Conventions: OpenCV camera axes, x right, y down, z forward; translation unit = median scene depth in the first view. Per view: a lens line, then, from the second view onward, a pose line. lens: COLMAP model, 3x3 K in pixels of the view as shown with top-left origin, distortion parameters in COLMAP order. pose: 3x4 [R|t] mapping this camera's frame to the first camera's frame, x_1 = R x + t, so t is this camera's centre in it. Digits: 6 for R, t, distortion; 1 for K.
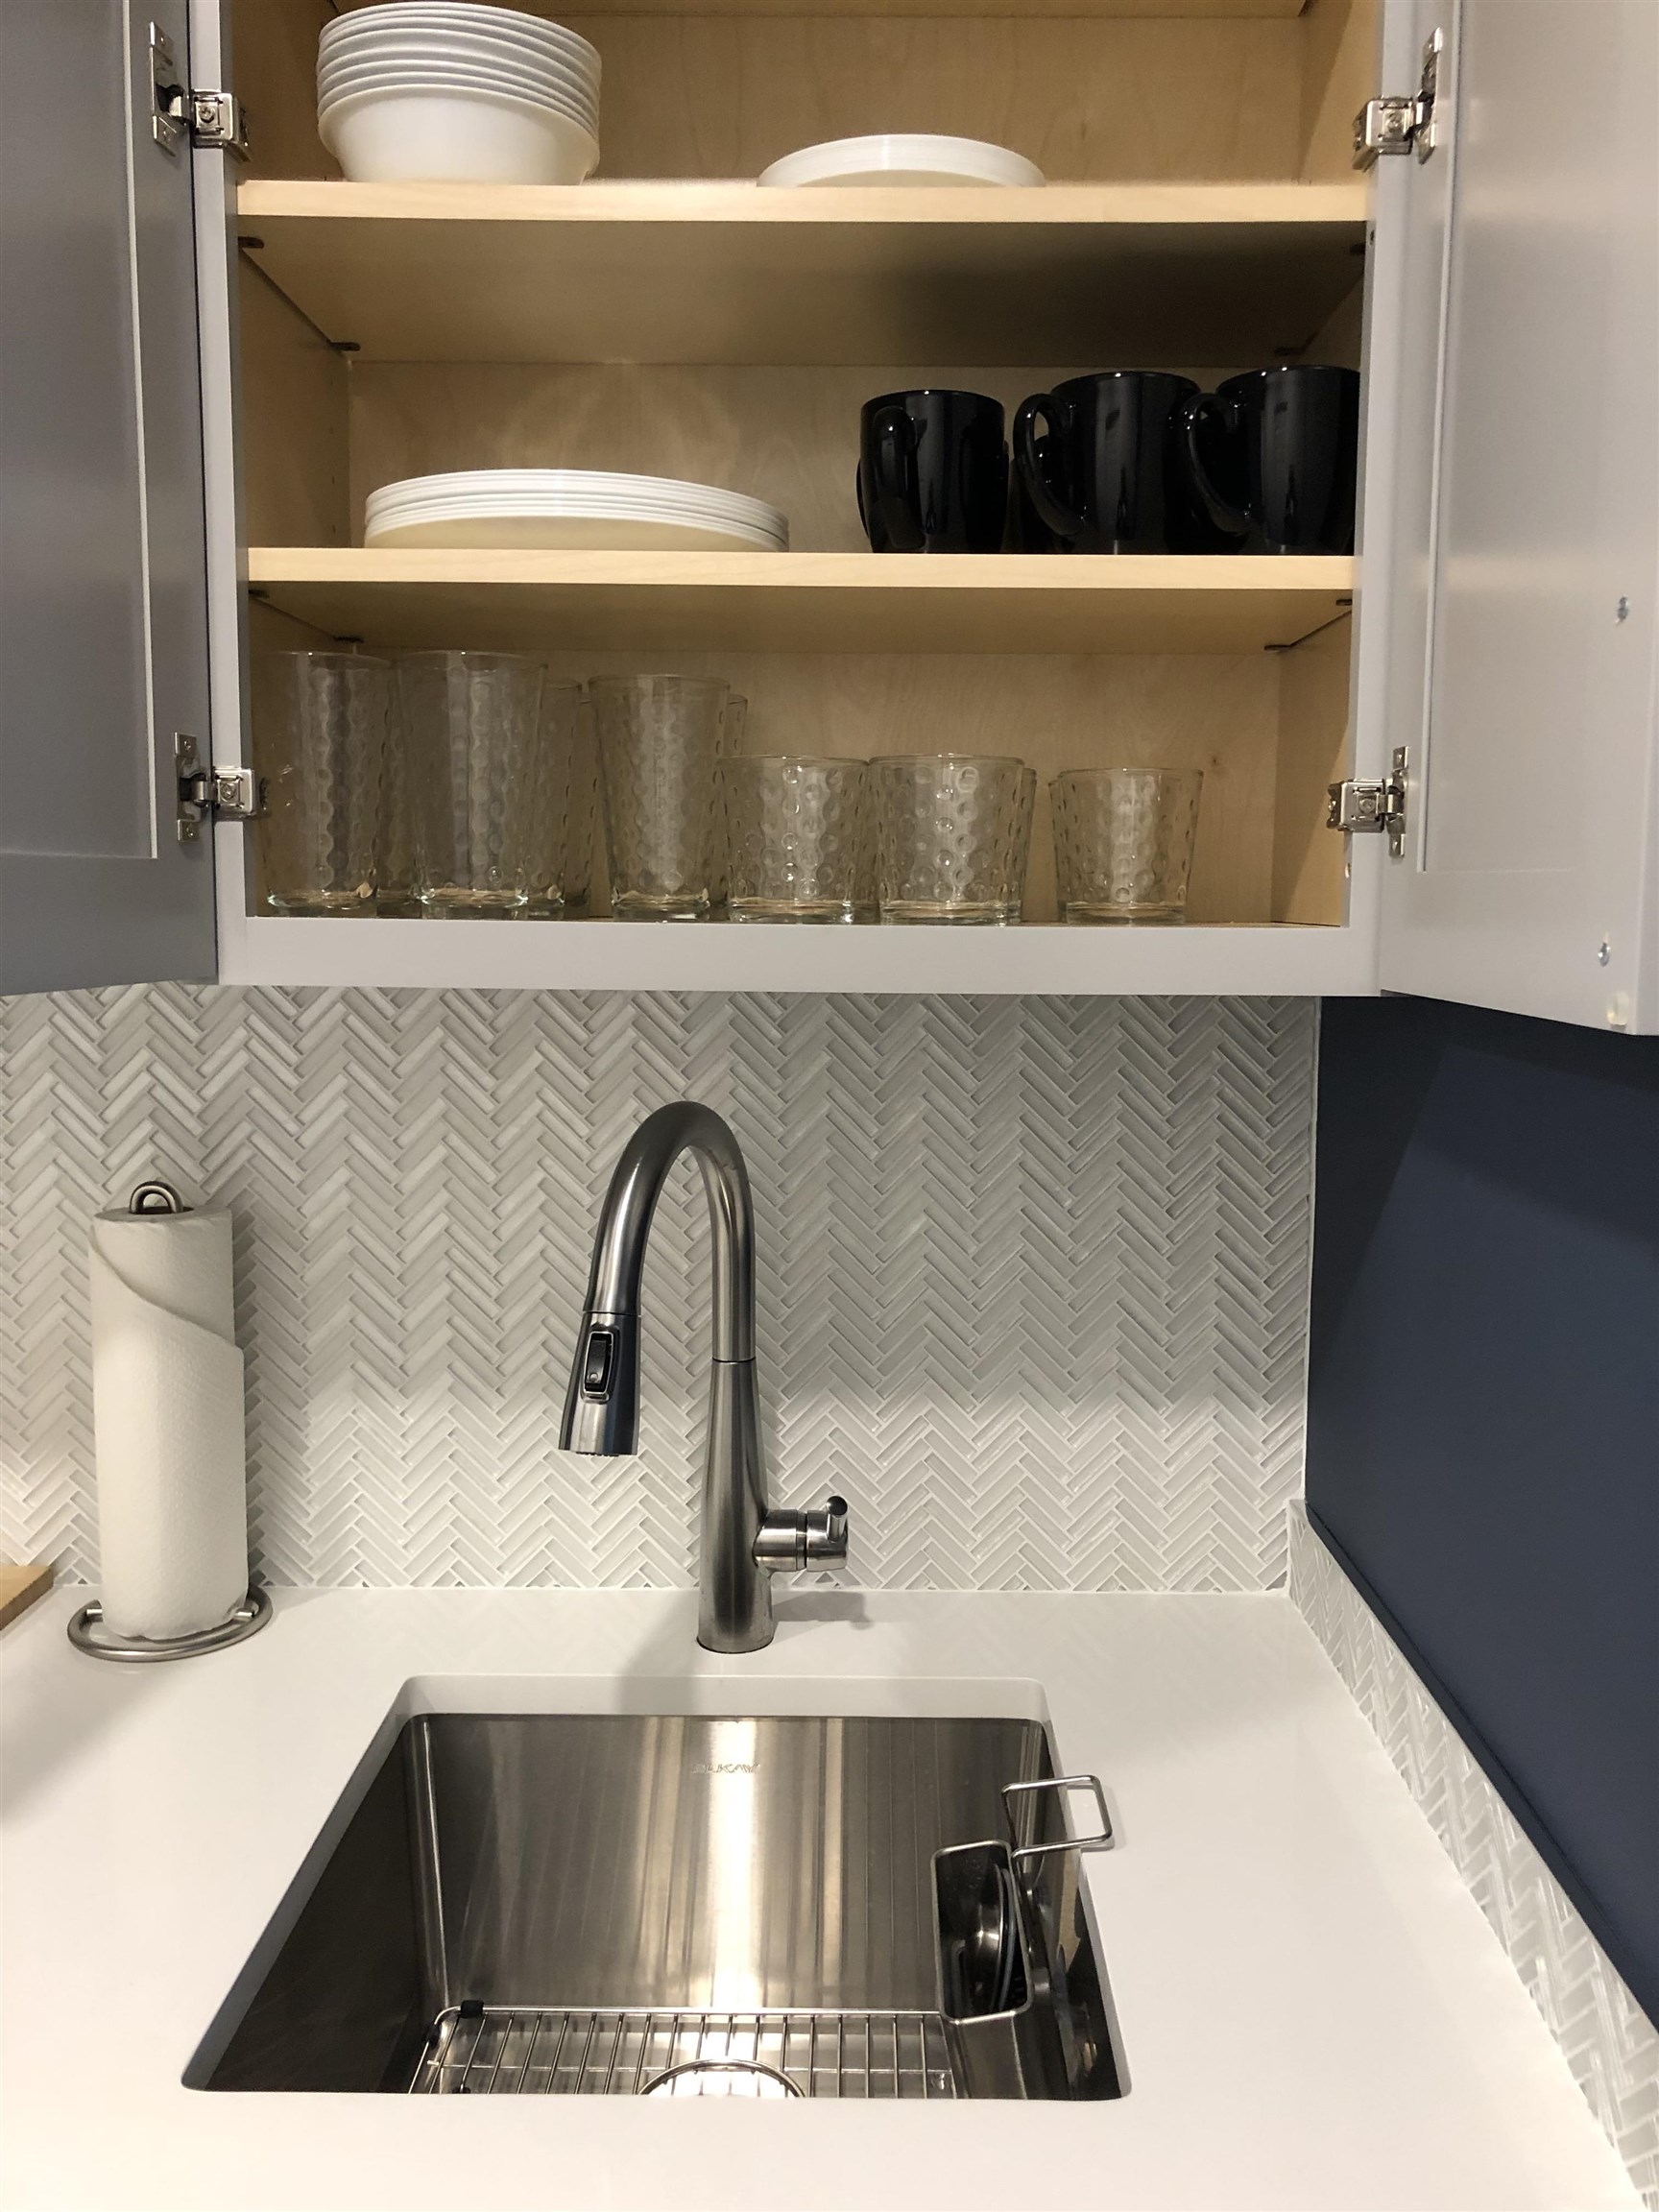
lens RADIAL K [[1812.0, 0, 835.6], [0, 1812.0, 1096.5], [0, 0, 1]] dist [0.010568, 0.000860]
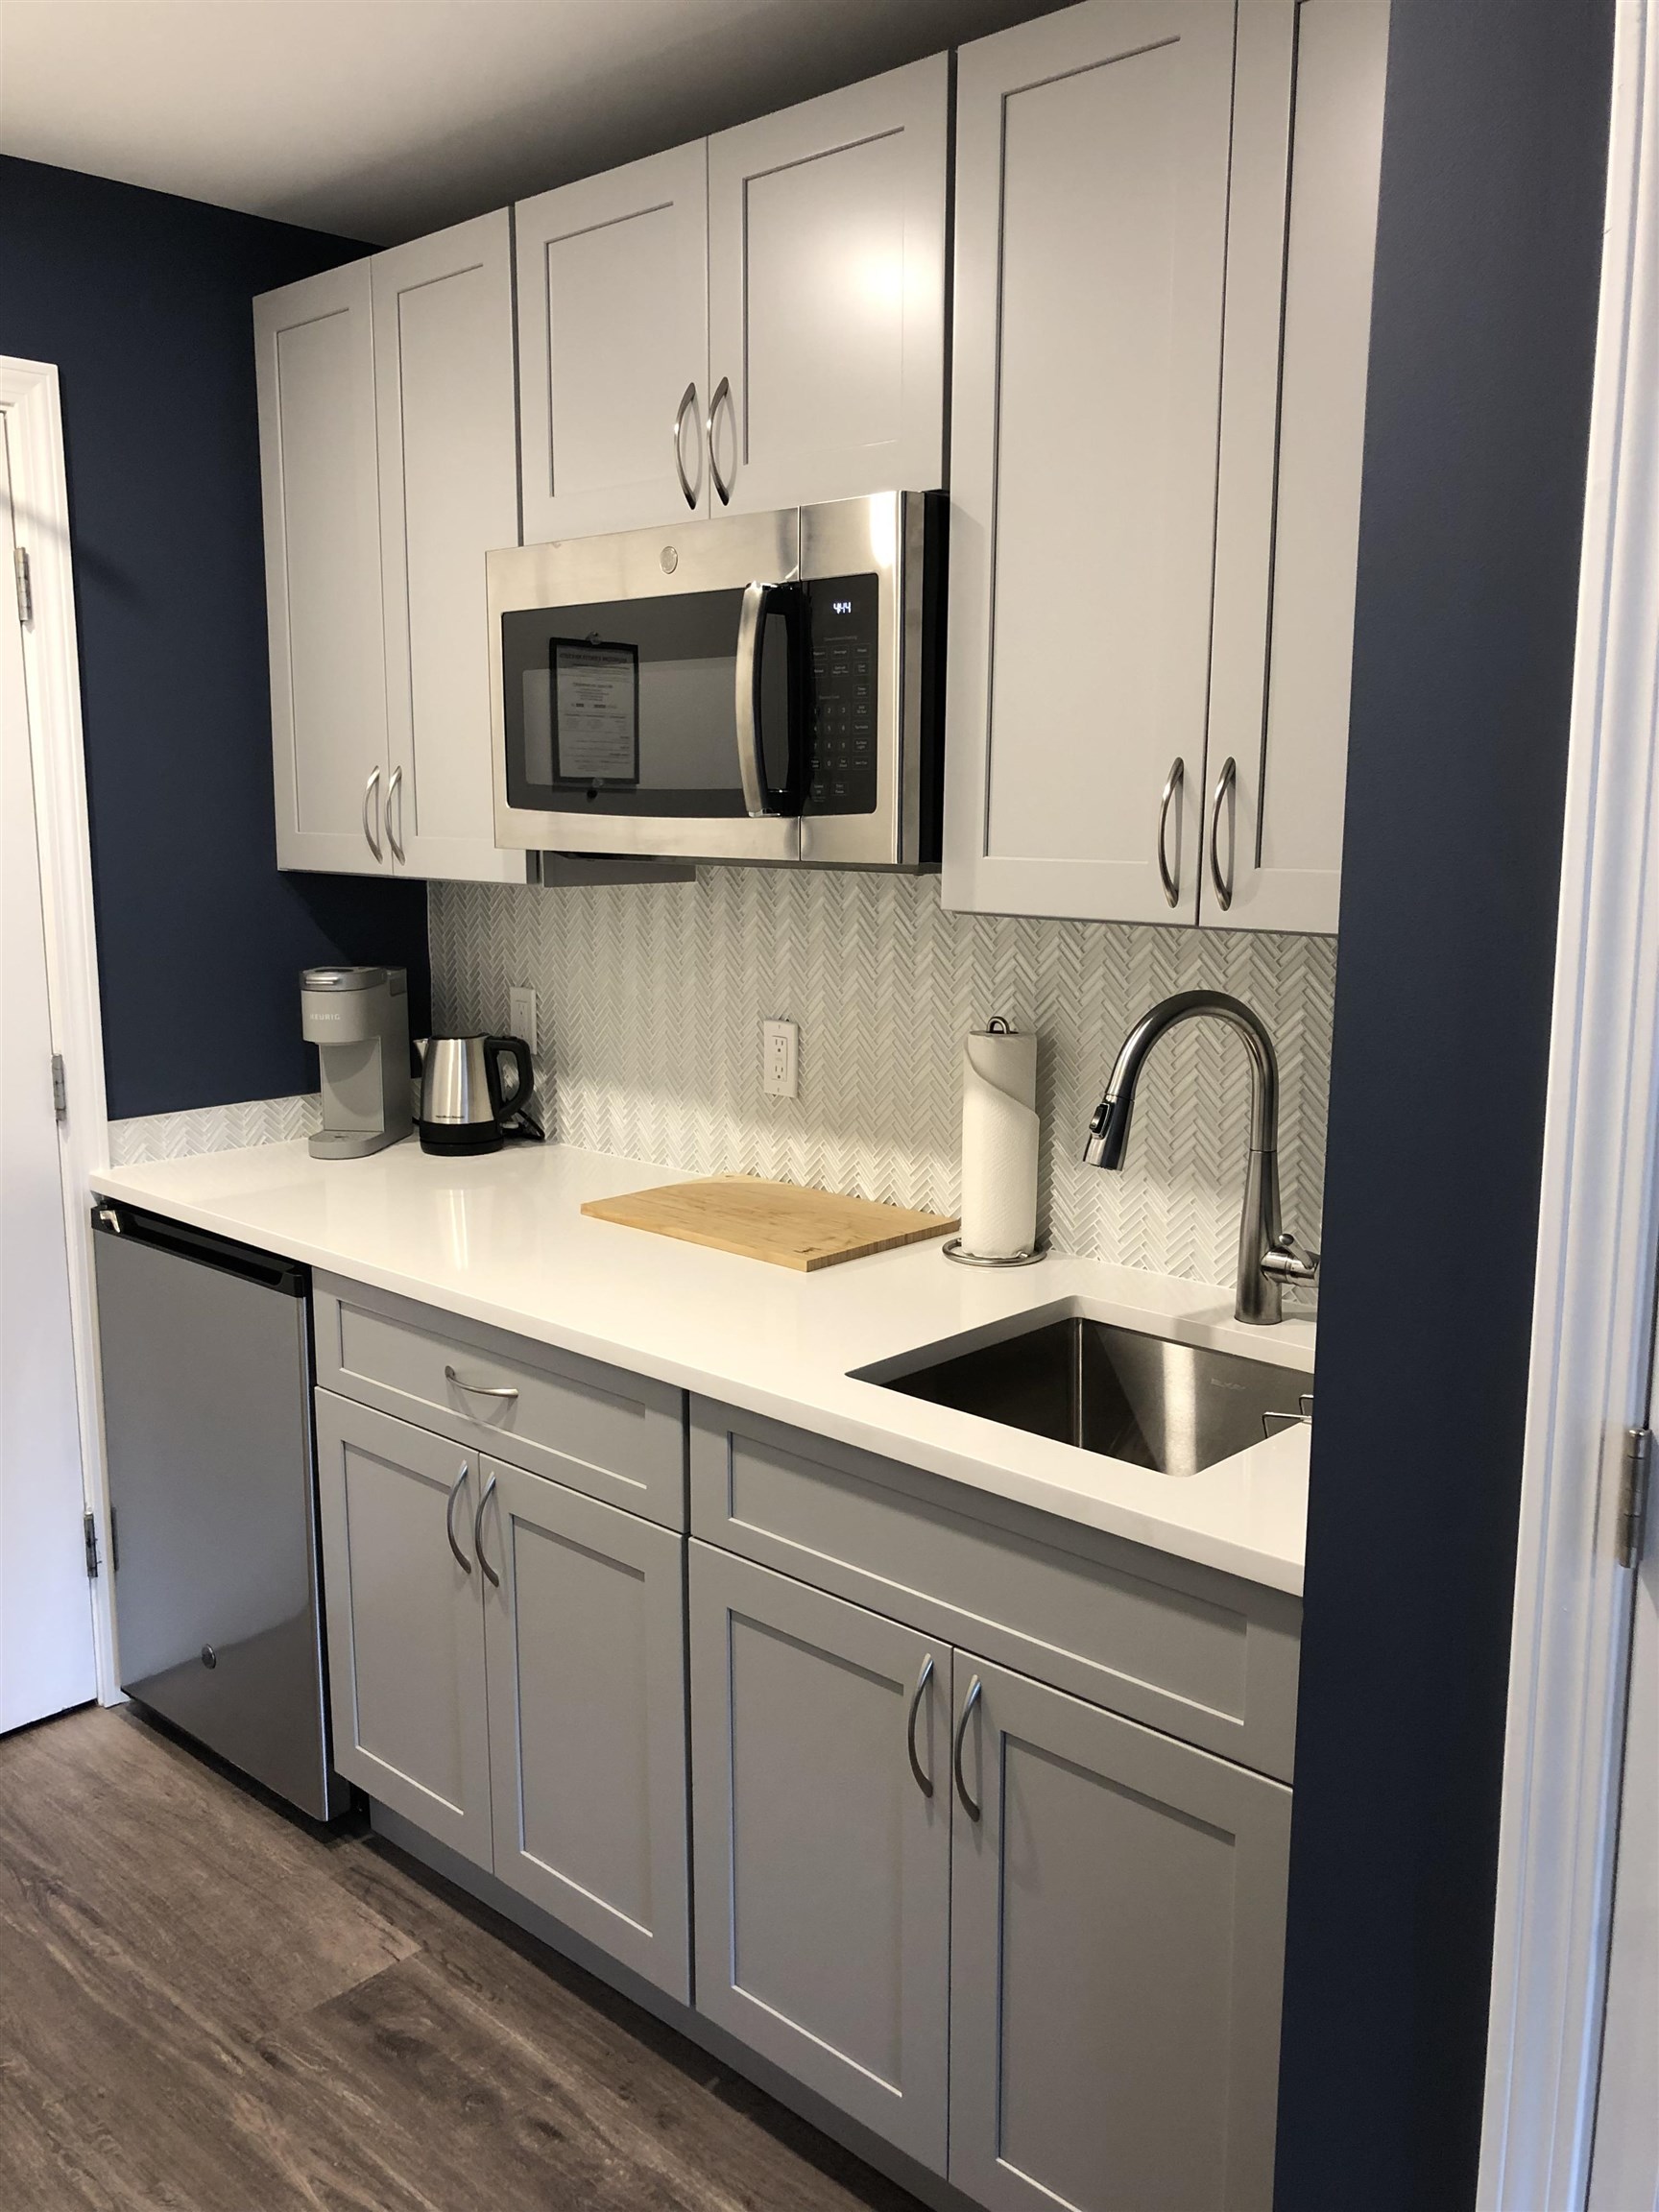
lens RADIAL K [[1812.0, 0, 832.0], [0, 1812.0, 1105.9], [0, 0, 1]] dist [0.010568, 0.000860]
pose [[0.723256, 0.110888, -0.681620, 0.752570], [-0.072024, 0.993754, 0.085242, -0.008328], [0.686814, -0.012559, 0.726724, -0.459947]]
